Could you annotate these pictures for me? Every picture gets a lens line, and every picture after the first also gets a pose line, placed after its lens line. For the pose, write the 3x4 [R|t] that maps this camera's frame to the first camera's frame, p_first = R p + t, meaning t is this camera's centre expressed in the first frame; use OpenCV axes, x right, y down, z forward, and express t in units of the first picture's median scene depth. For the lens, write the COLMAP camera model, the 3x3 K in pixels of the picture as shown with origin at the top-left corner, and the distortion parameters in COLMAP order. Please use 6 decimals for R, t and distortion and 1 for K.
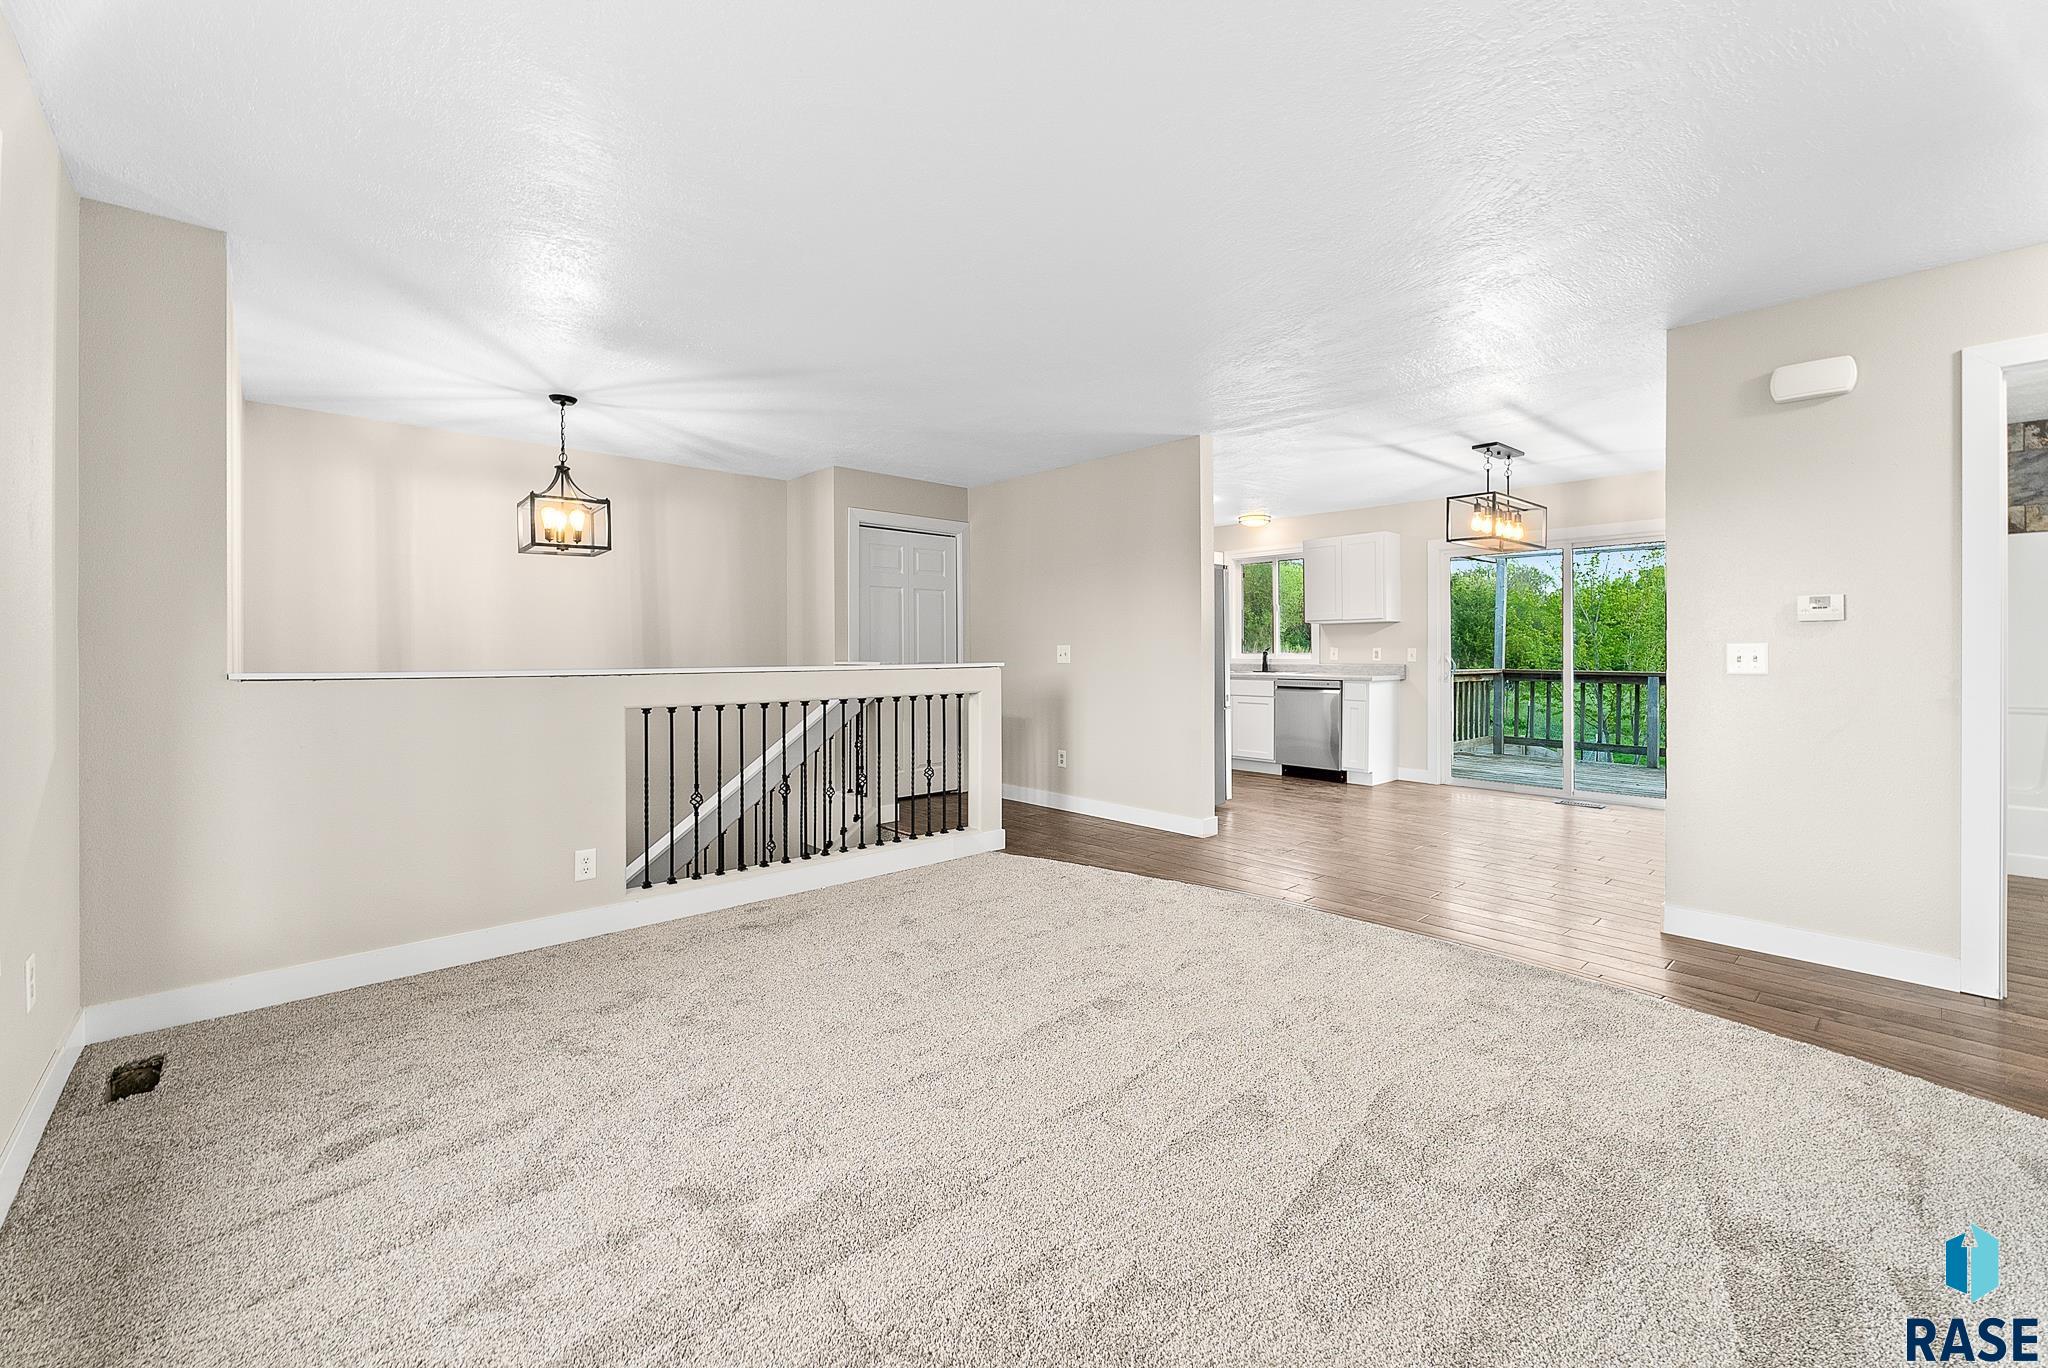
lens RADIAL K [[827.4, 0, 1014.5], [0, 827.4, 660.9], [0, 0, 1]] dist [0.002174, 0.000077]
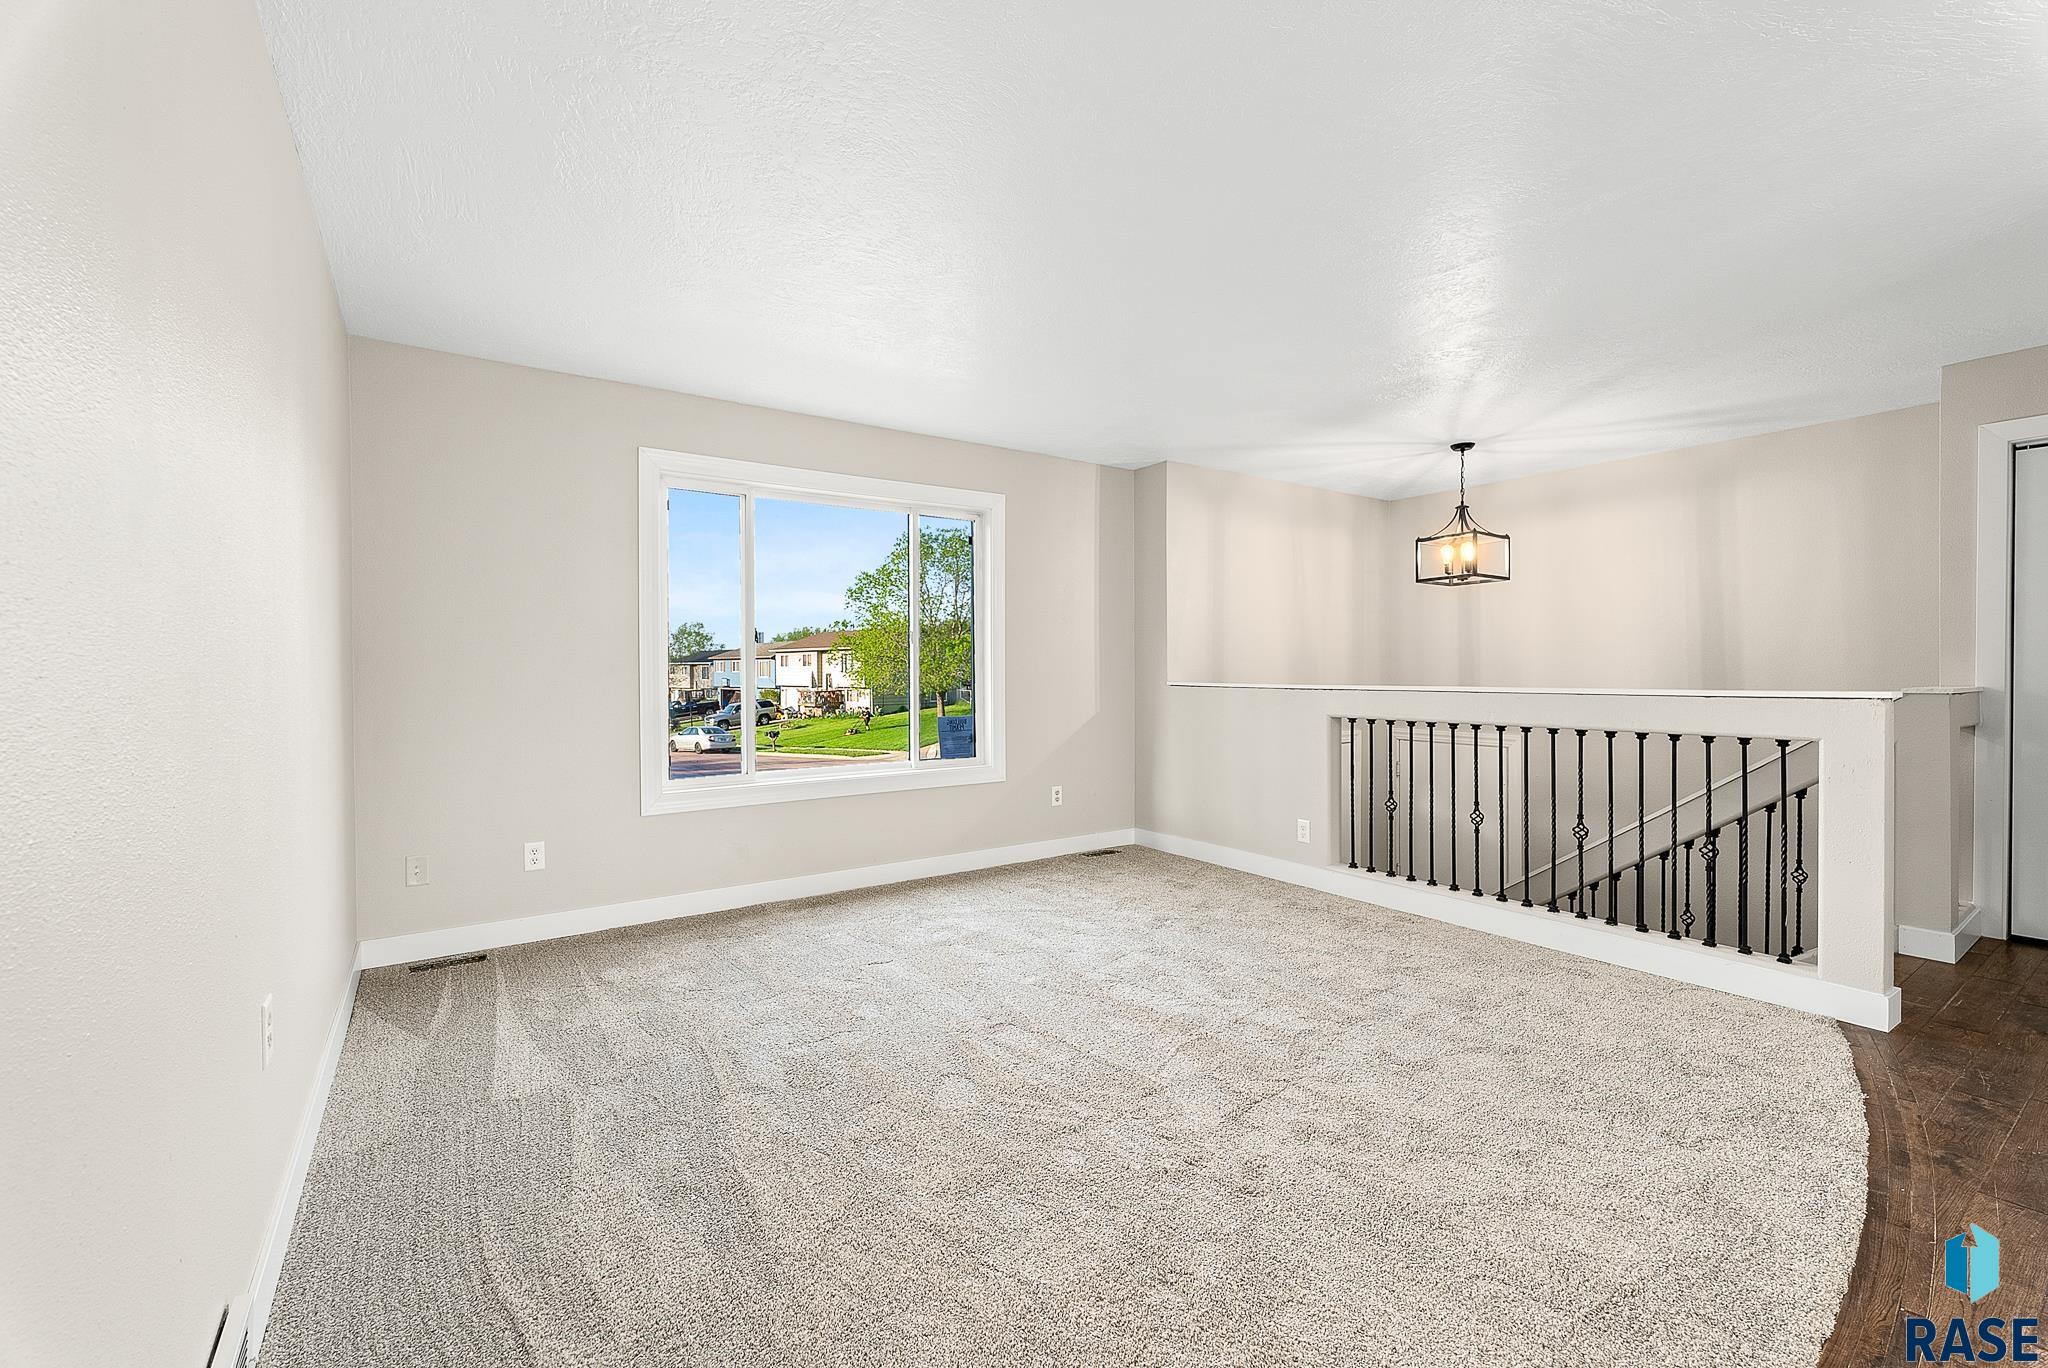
lens RADIAL K [[813.2, 0, 1024.0], [0, 813.2, 684.0], [0, 0, 1]] dist [0.000606, 0.000038]
pose [[-0.141360, 0.016944, -0.989813, 0.653655], [-0.002707, 0.999843, 0.017502, -0.009737], [0.989955, 0.005153, -0.141292, 0.575386]]
